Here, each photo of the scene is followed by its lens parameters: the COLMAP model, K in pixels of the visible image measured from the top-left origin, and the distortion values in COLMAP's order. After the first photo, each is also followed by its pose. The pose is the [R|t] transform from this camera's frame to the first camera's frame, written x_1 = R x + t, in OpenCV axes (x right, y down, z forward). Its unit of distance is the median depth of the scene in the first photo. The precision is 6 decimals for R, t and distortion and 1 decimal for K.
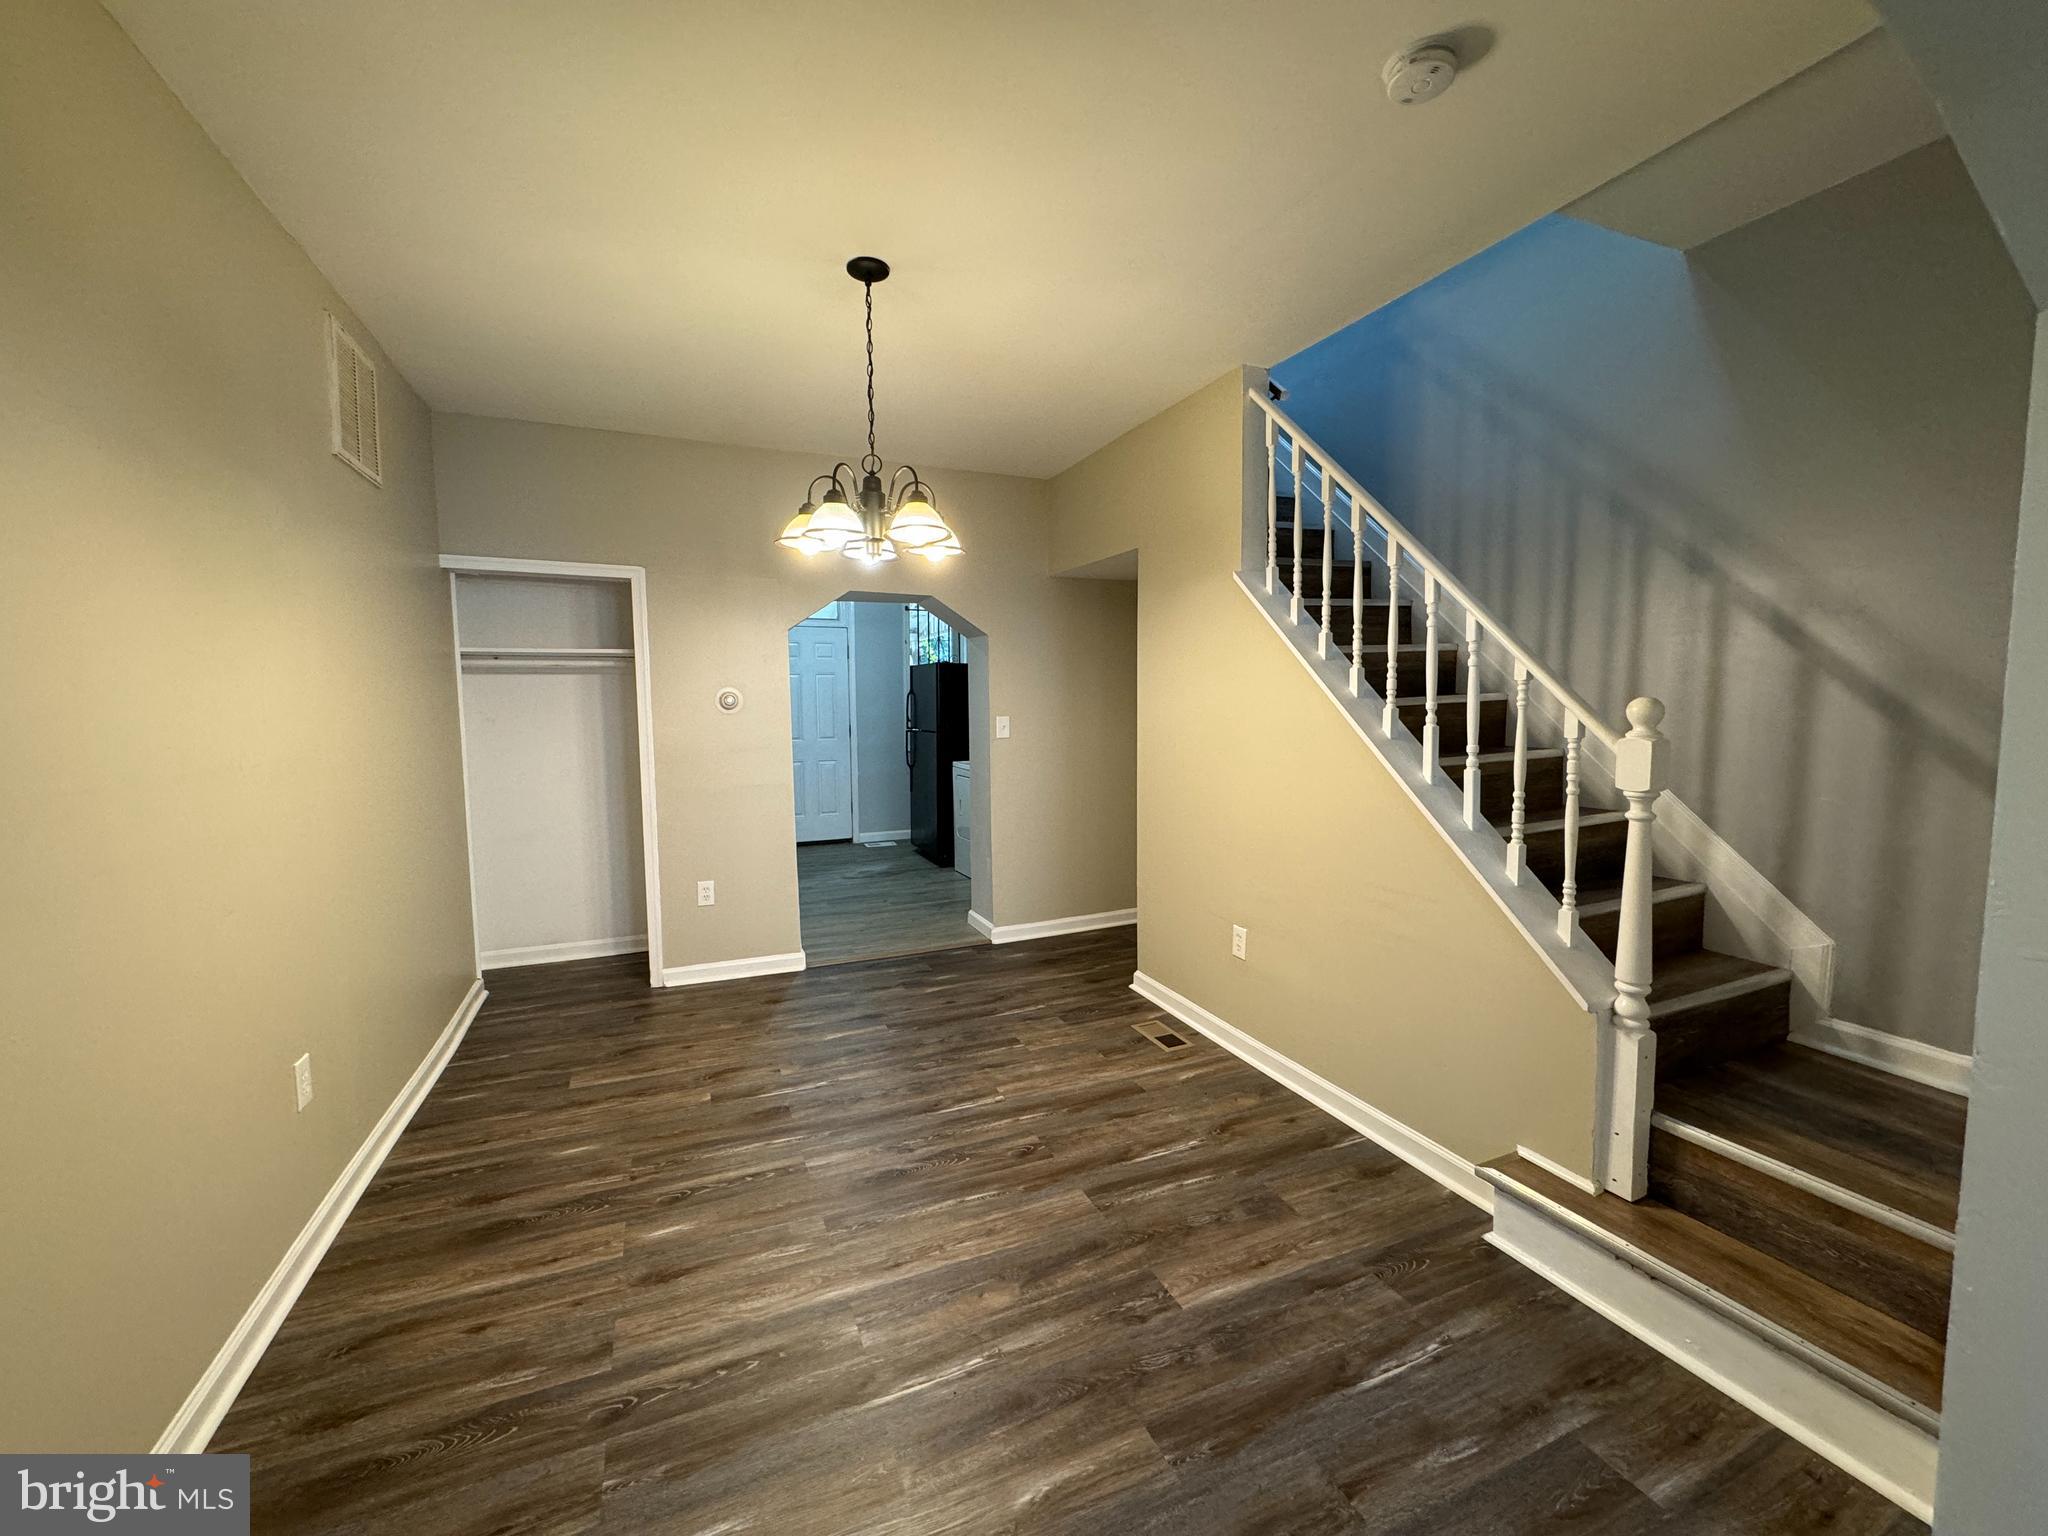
lens RADIAL K [[819.0, 0, 1024.0], [0, 819.0, 768.0], [0, 0, 1]] dist [0.001037, -0.000085]
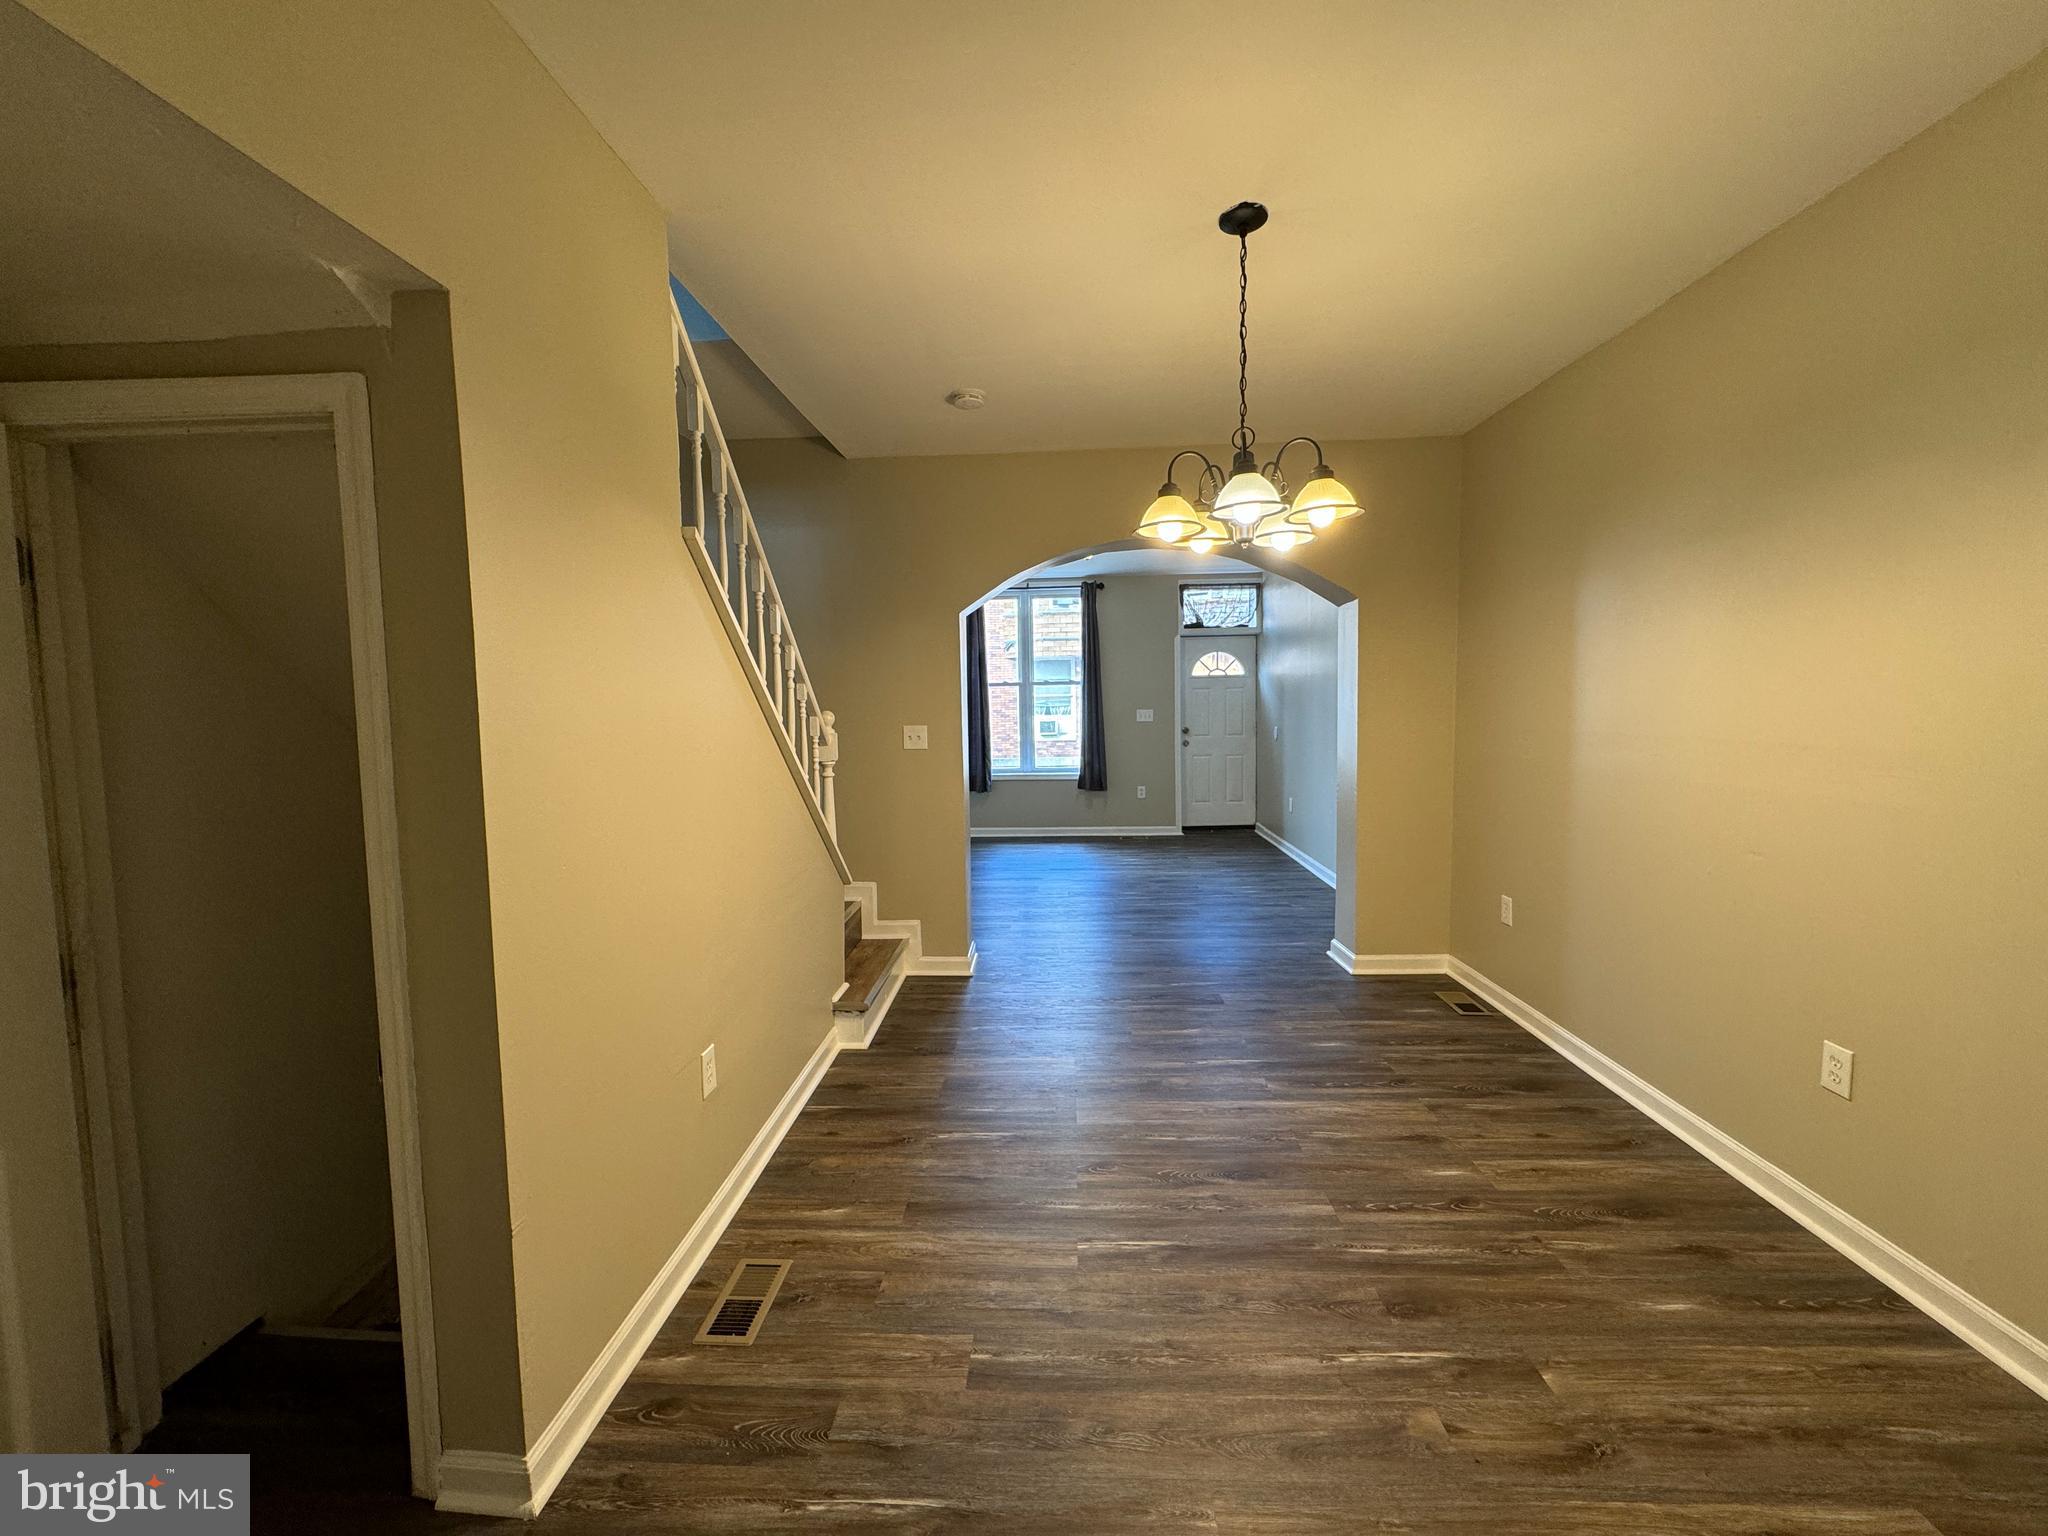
lens RADIAL K [[819.0, 0, 1024.0], [0, 819.0, 768.0], [0, 0, 1]] dist [0.001037, -0.000085]
pose [[-0.896278, -0.011209, 0.443351, -0.339751], [0.063769, 0.986035, 0.153843, -0.155925], [-0.438884, 0.166158, -0.883047, 1.788842]]
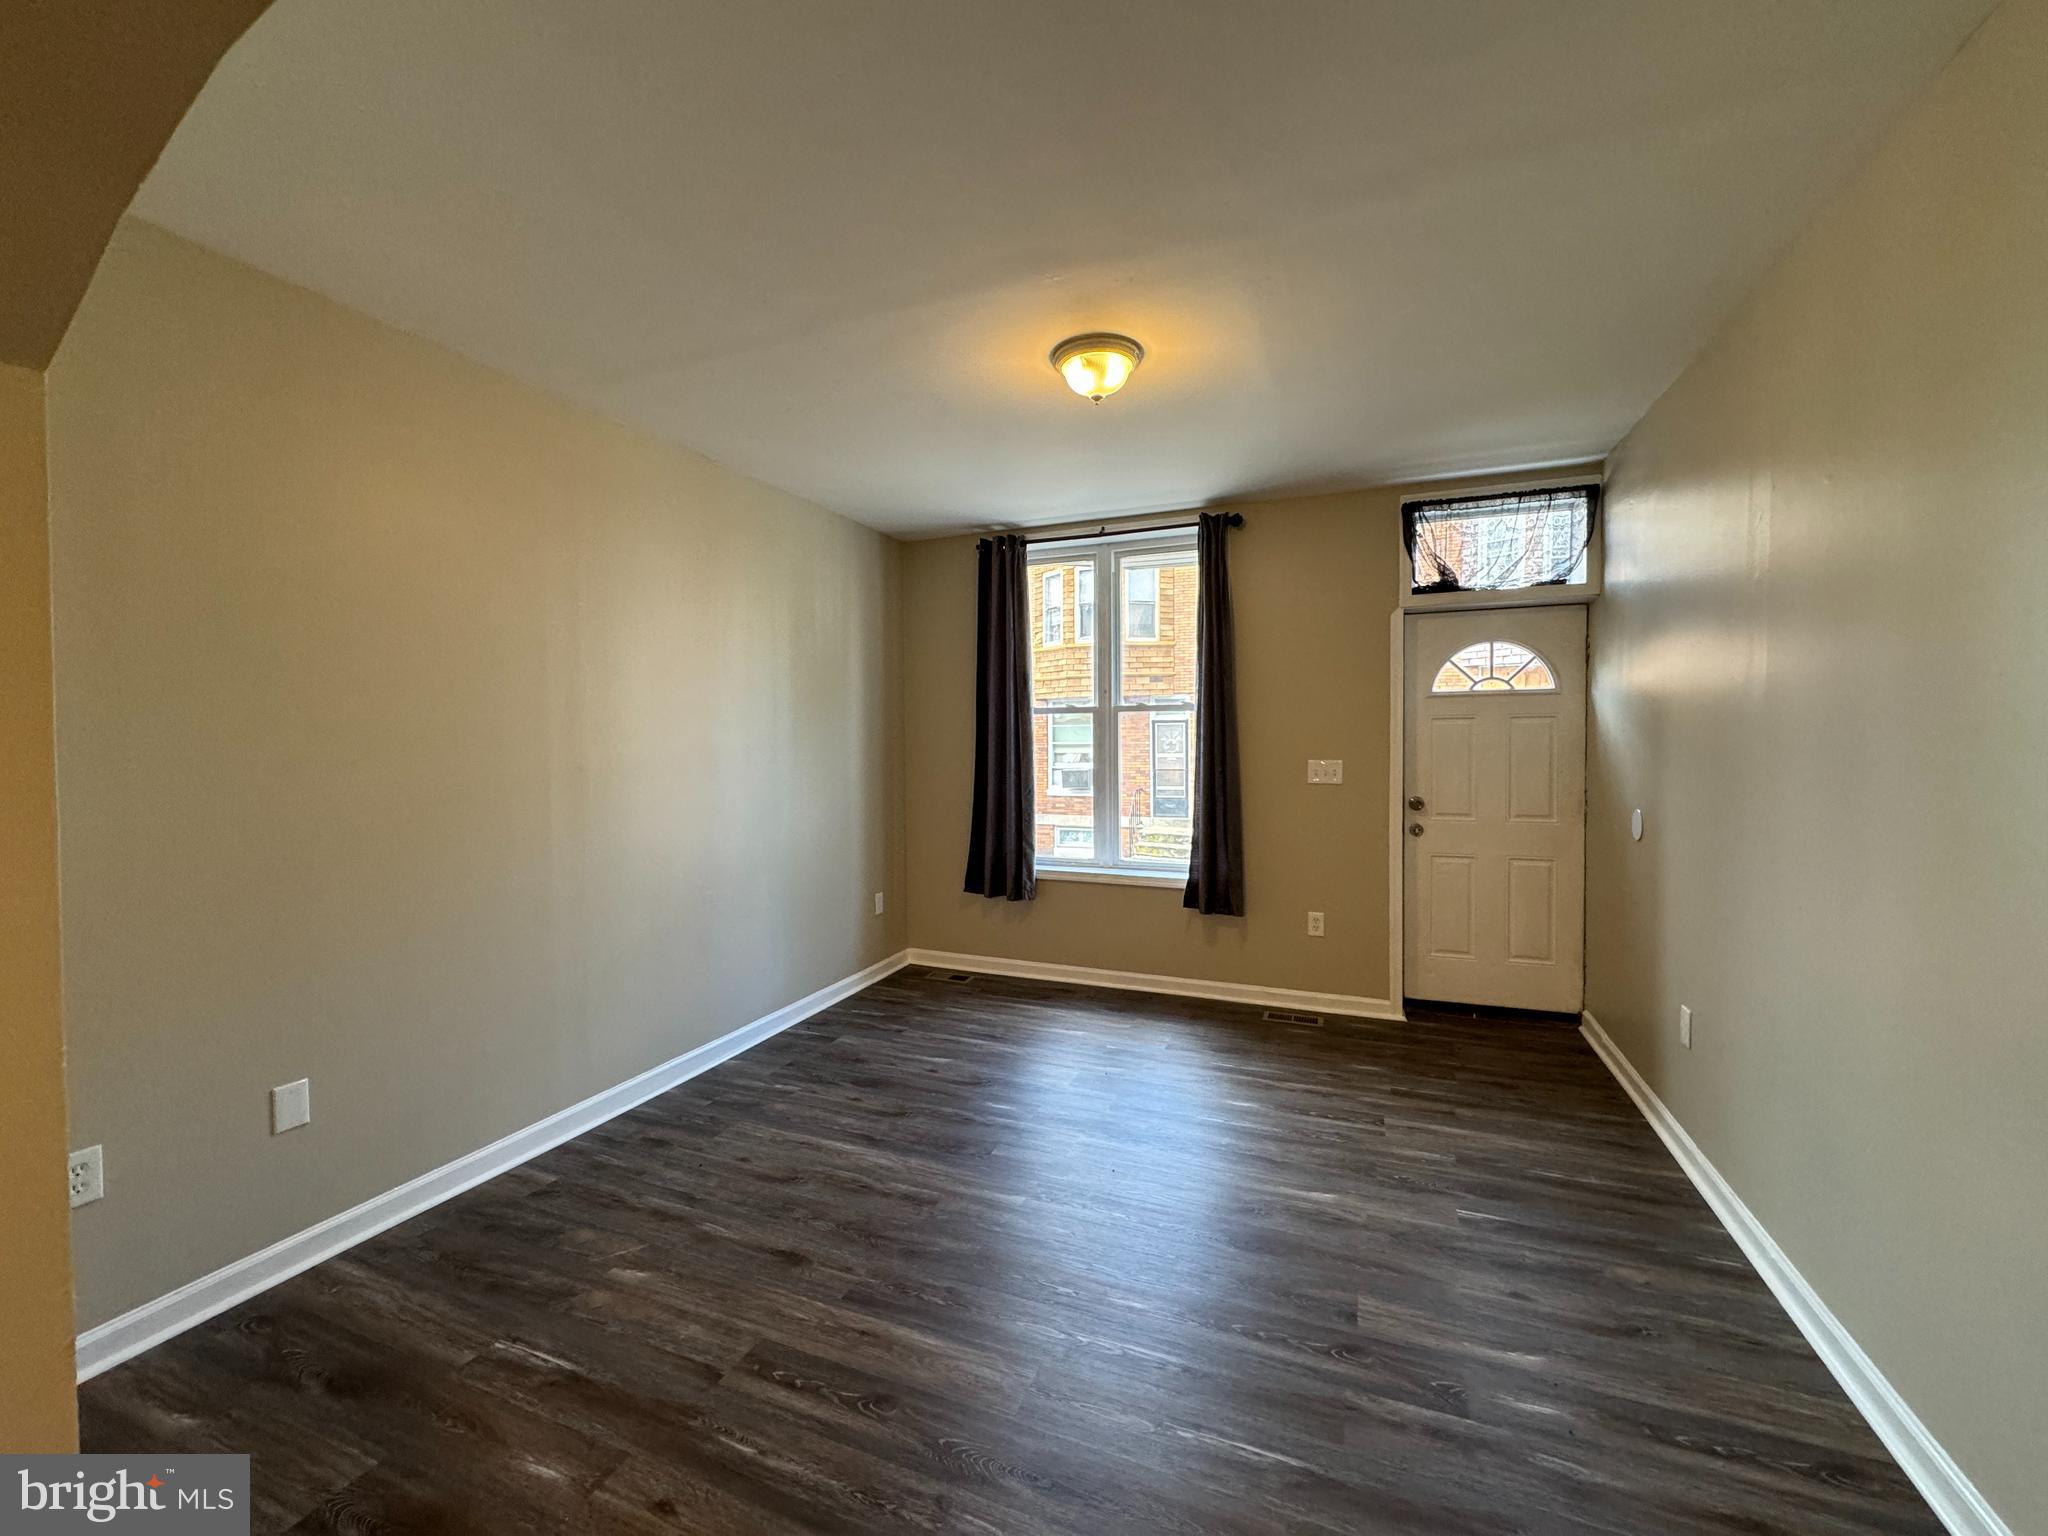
lens RADIAL K [[819.0, 0, 1024.0], [0, 819.0, 768.0], [0, 0, 1]] dist [0.001037, -0.000085]
pose [[-0.700102, -0.008741, 0.713989, -0.073268], [0.074708, 0.993540, 0.085419, -0.022543], [-0.710124, 0.113143, -0.694927, 0.244734]]
